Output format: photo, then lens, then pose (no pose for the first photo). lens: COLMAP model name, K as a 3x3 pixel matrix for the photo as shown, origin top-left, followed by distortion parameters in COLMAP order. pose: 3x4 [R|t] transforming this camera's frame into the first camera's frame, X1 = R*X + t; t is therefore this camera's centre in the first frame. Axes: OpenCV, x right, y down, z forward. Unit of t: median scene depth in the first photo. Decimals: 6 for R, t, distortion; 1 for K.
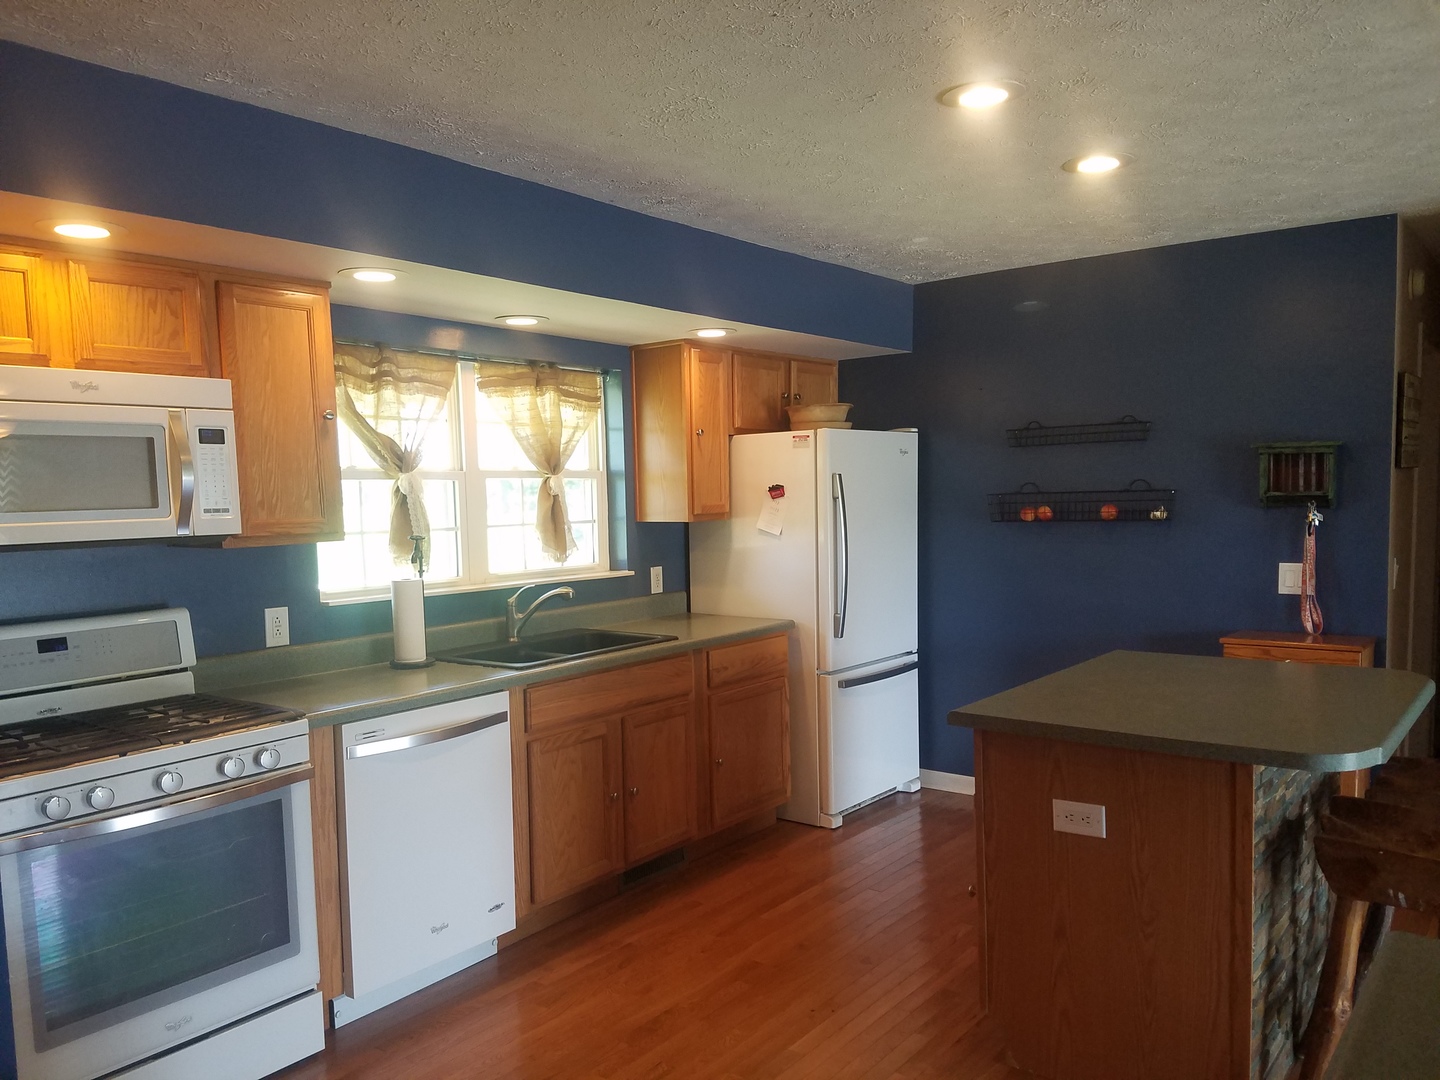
lens RADIAL K [[1089.4, 0, 696.4], [0, 1089.4, 589.1], [0, 0, 1]] dist [0.193795, -0.328054]
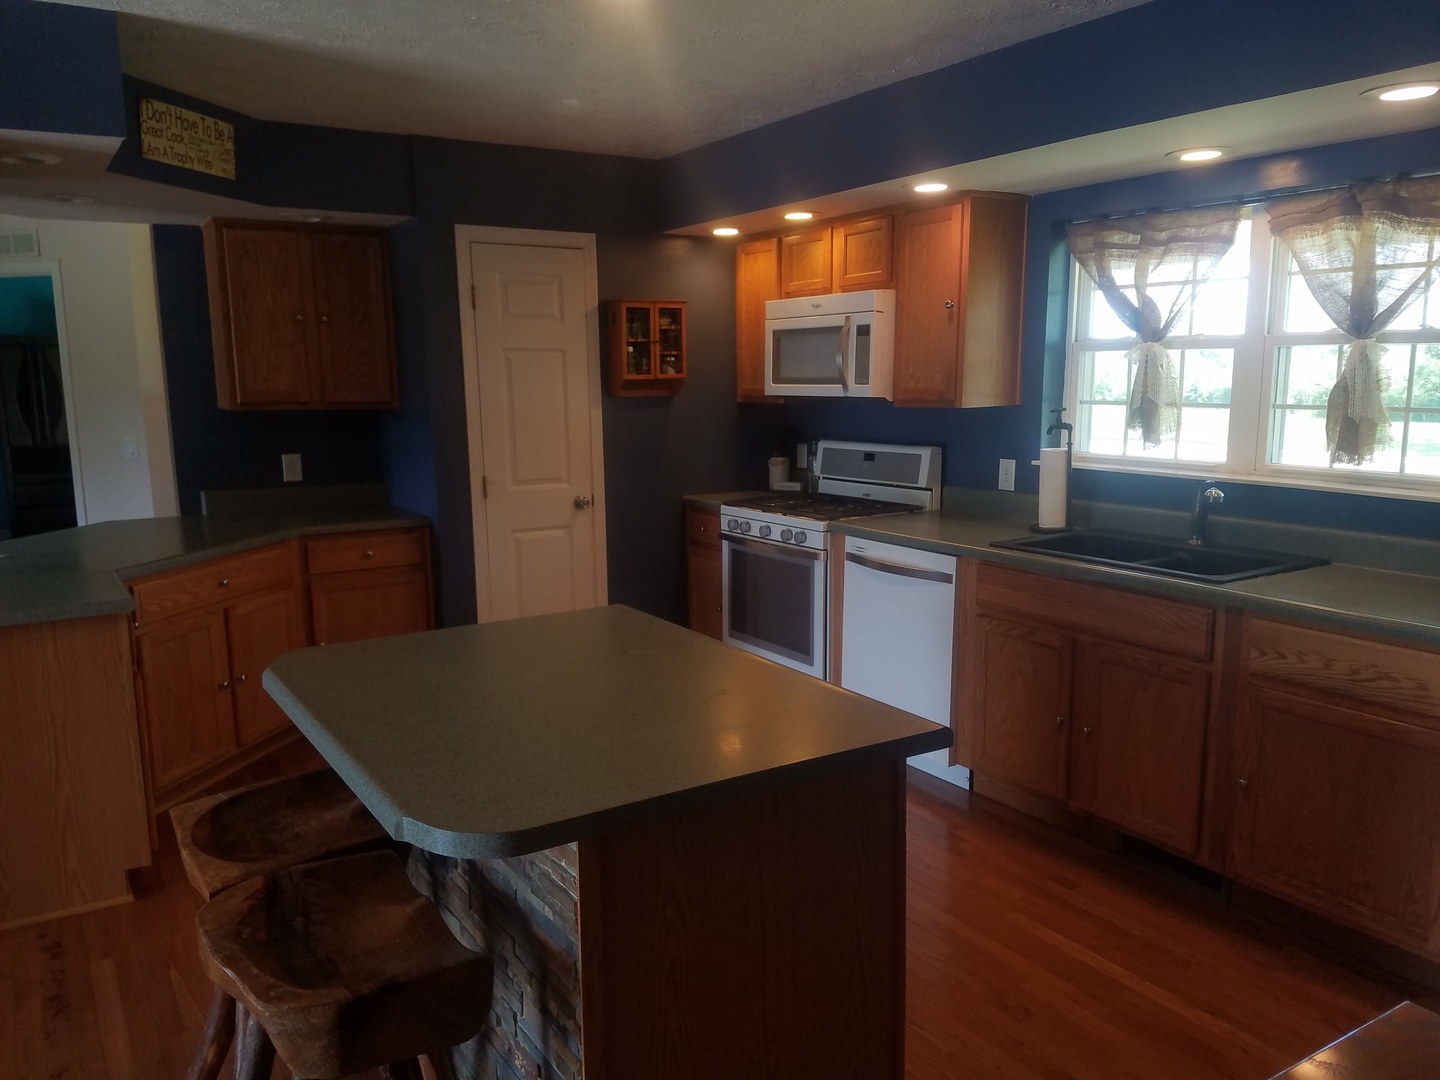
lens RADIAL K [[1089.4, 0, 696.4], [0, 1089.4, 589.1], [0, 0, 1]] dist [0.193795, -0.328054]
pose [[-0.351713, 0.213798, -0.911366, 0.815958], [-0.062754, 0.965995, 0.250831, -0.118981], [0.934002, 0.145412, -0.326337, 0.991786]]
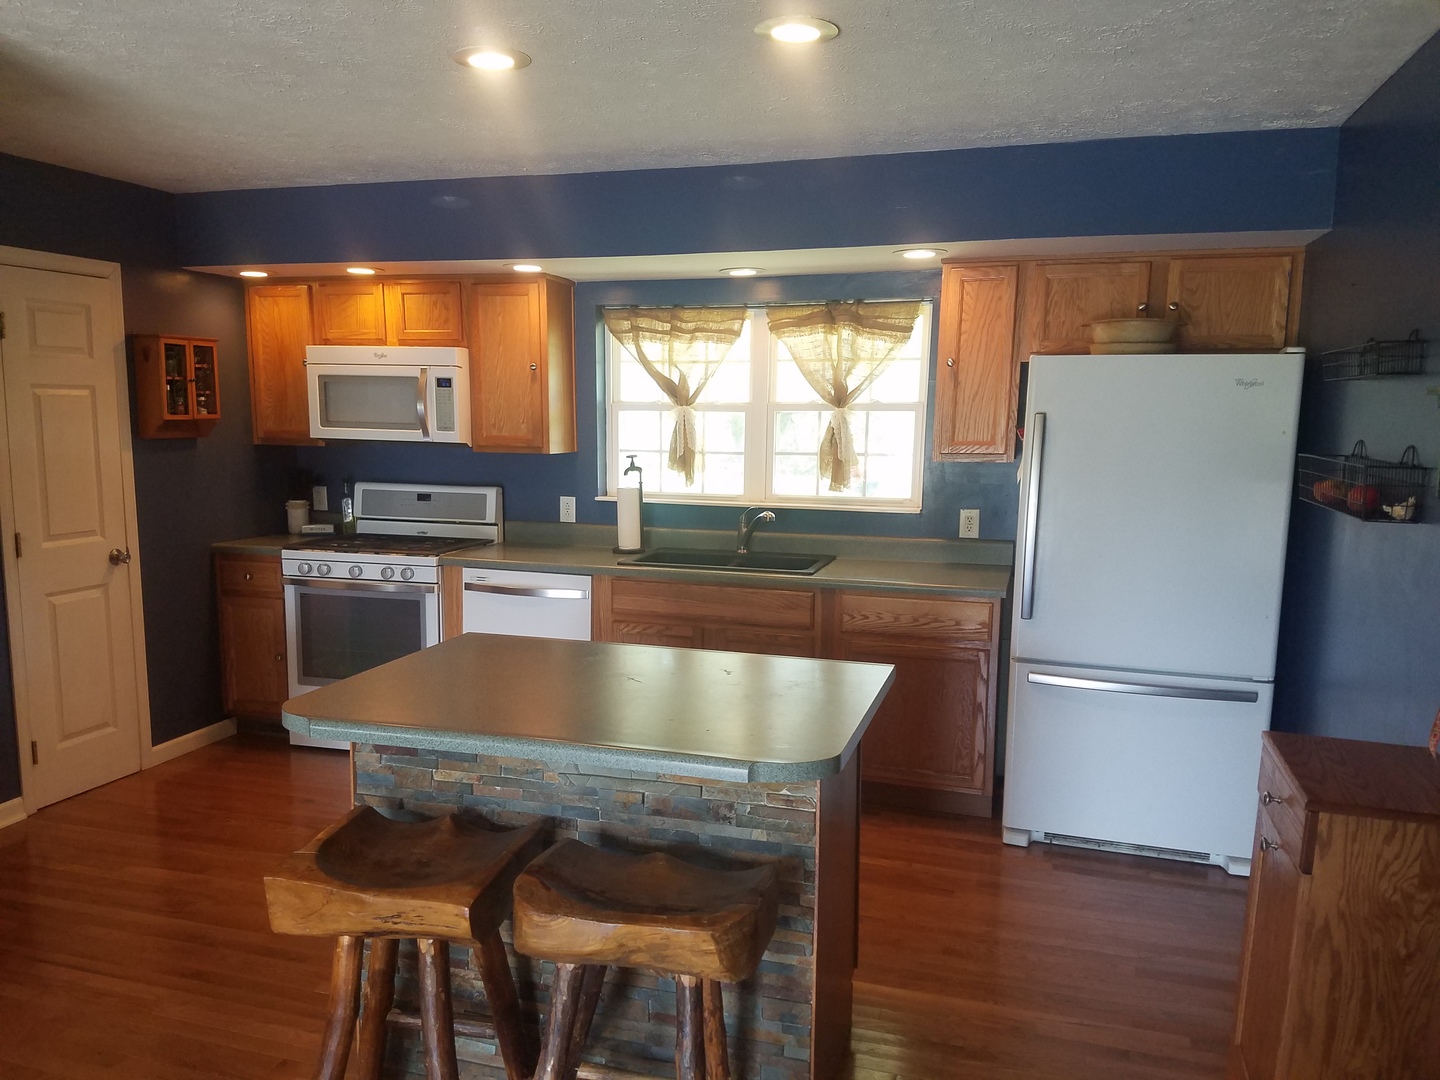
lens RADIAL K [[1089.4, 0, 696.4], [0, 1089.4, 589.1], [0, 0, 1]] dist [0.193795, -0.328054]
pose [[0.346820, 0.177672, -0.920950, 0.954795], [-0.103073, 0.983167, 0.150859, -0.090683], [0.932251, 0.042604, 0.359295, 0.575565]]
